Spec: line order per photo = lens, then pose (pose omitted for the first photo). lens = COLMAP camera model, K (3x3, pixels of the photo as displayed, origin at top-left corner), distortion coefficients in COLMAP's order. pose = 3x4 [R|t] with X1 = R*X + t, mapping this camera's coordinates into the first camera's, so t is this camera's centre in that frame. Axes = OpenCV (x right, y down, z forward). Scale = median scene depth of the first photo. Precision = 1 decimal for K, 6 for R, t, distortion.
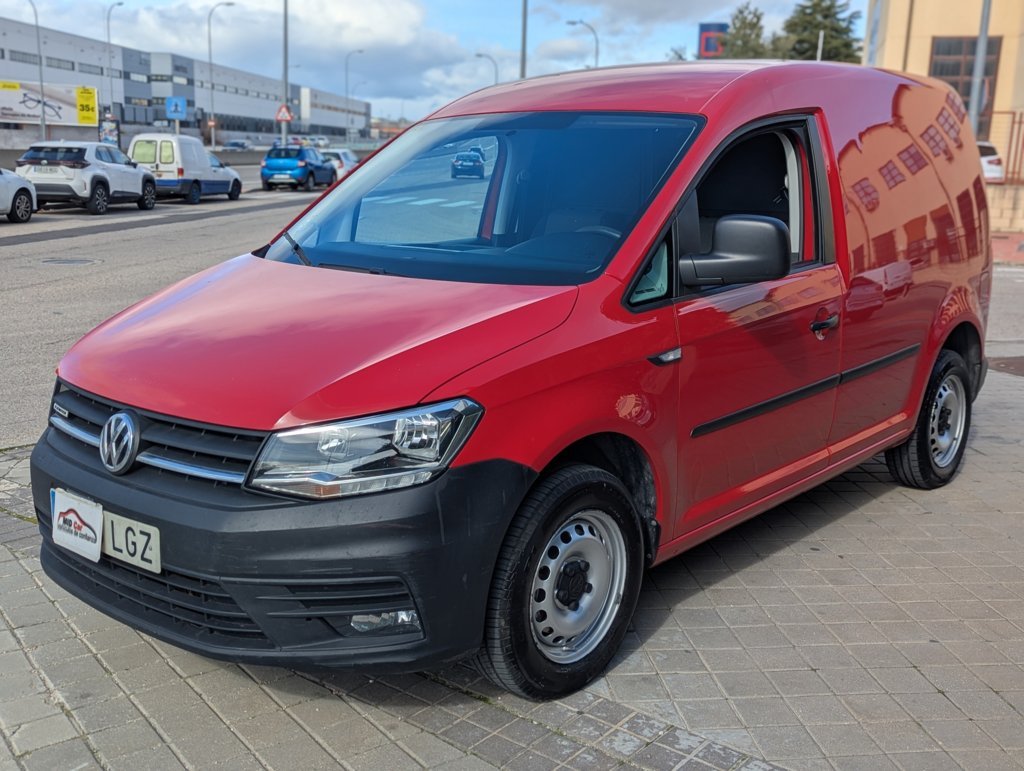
lens RADIAL K [[1120.8, 0, 496.1], [0, 1120.8, 385.8], [0, 0, 1]] dist [0.063035, -0.024913]
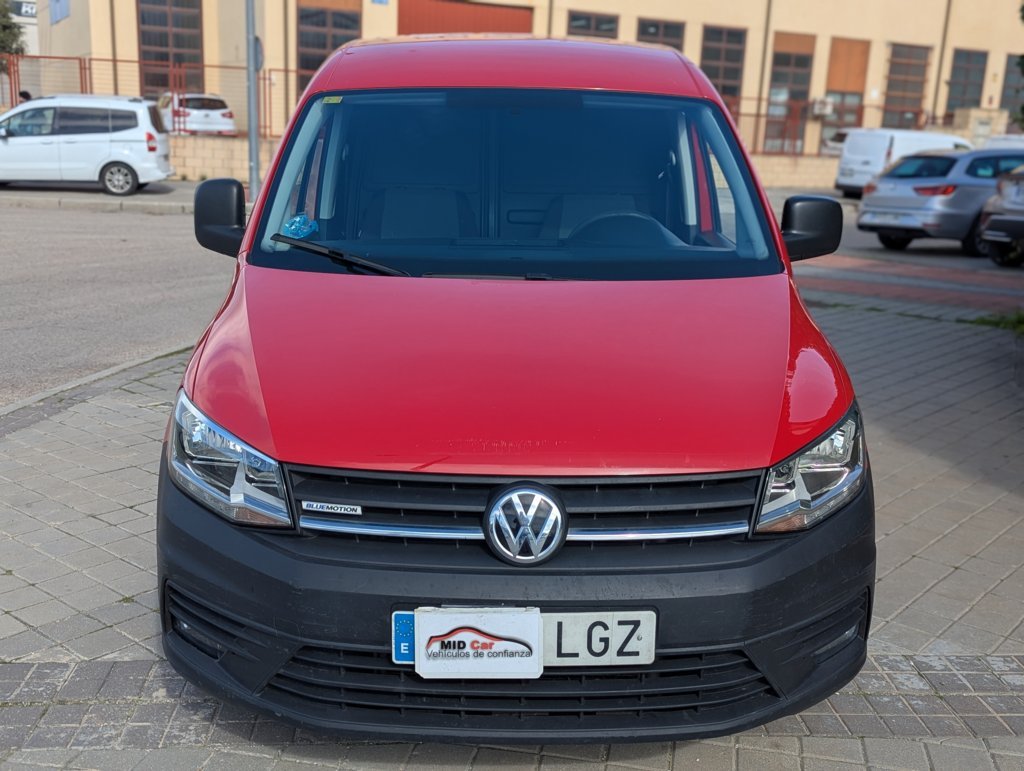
lens RADIAL K [[1120.8, 0, 496.1], [0, 1120.8, 385.8], [0, 0, 1]] dist [0.063035, -0.024913]
pose [[0.734909, -0.154364, 0.660364, -0.855402], [0.123437, 0.987932, 0.093563, -0.122547], [-0.666838, 0.012753, 0.745094, 0.428768]]
